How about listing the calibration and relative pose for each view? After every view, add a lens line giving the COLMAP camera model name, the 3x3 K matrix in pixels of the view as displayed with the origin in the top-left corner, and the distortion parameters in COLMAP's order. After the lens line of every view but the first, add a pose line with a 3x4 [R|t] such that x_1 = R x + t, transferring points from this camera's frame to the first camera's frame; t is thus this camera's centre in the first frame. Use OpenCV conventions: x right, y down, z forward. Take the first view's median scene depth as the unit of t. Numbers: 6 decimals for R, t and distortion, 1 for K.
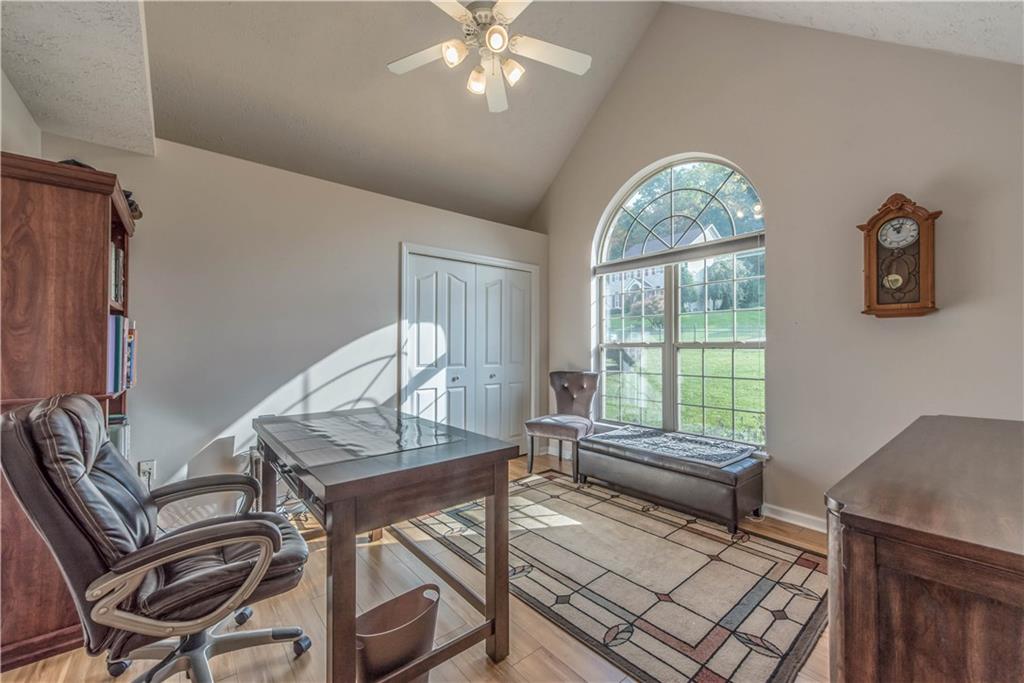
lens RADIAL K [[415.2, 0, 509.9], [0, 415.2, 347.6], [0, 0, 1]] dist [0.000288, -0.000943]
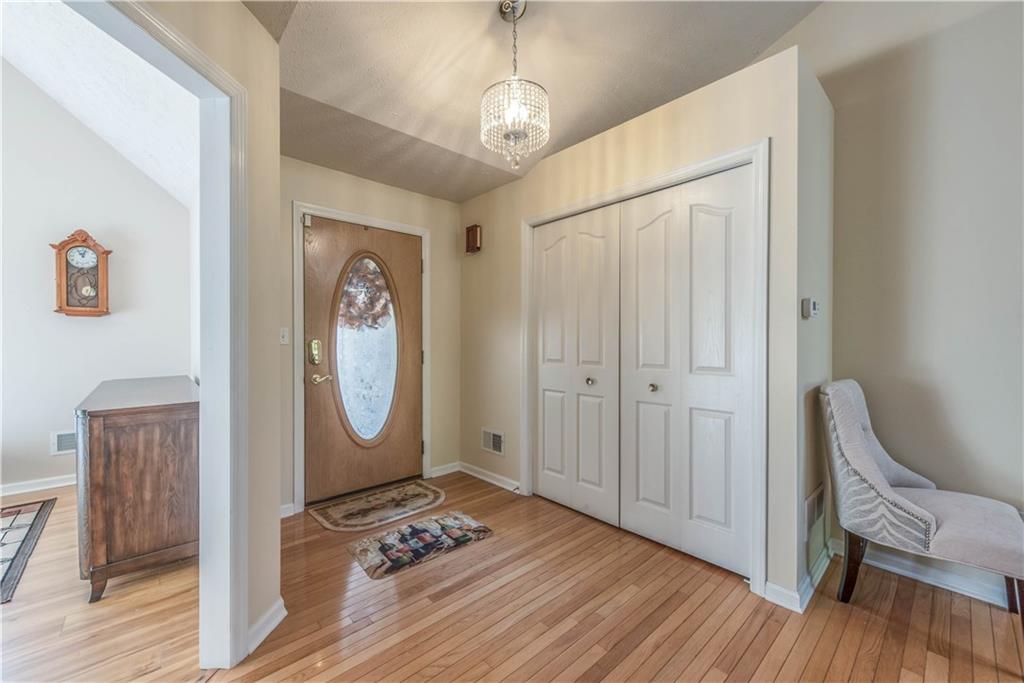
lens RADIAL K [[415.2, 0, 514.2], [0, 415.2, 340.5], [0, 0, 1]] dist [0.000288, -0.000943]
pose [[-0.030942, -0.003970, 0.999513, -0.549491], [-0.003889, 0.999985, 0.003852, -0.002104], [-0.999514, -0.003768, -0.030957, -0.449223]]
